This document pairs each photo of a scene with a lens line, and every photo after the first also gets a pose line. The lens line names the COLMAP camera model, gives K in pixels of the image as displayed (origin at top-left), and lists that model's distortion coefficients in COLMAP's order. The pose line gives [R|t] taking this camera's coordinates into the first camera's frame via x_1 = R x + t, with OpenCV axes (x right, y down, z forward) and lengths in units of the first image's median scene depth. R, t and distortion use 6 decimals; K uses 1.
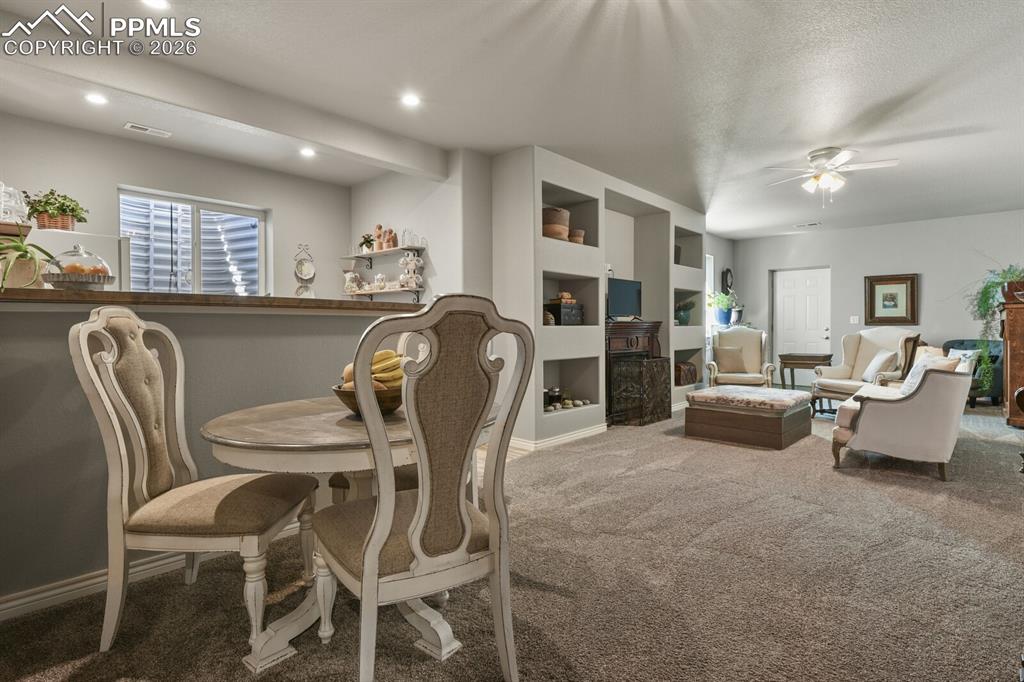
lens RADIAL K [[509.1, 0, 517.0], [0, 509.1, 338.8], [0, 0, 1]] dist [0.002113, 0.000290]
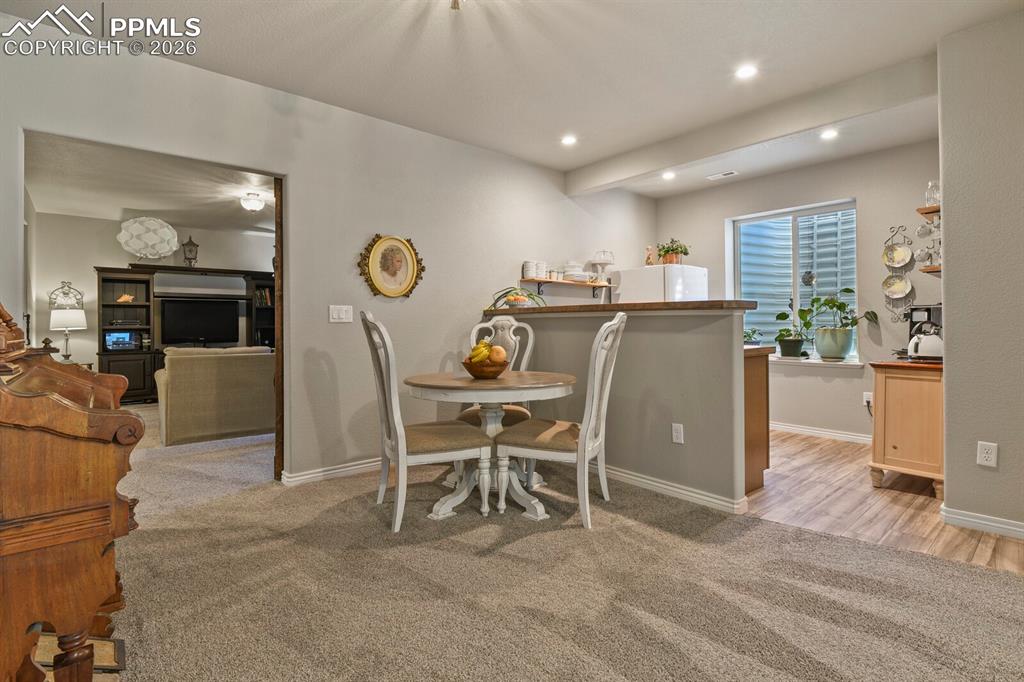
lens RADIAL K [[488.2, 0, 513.3], [0, 488.2, 344.7], [0, 0, 1]] dist [-0.000512, 0.000008]
pose [[-0.111212, 0.043570, -0.992841, 0.760576], [-0.020074, 0.998736, 0.046077, -0.022153], [0.993594, 0.025055, -0.110197, 0.763722]]
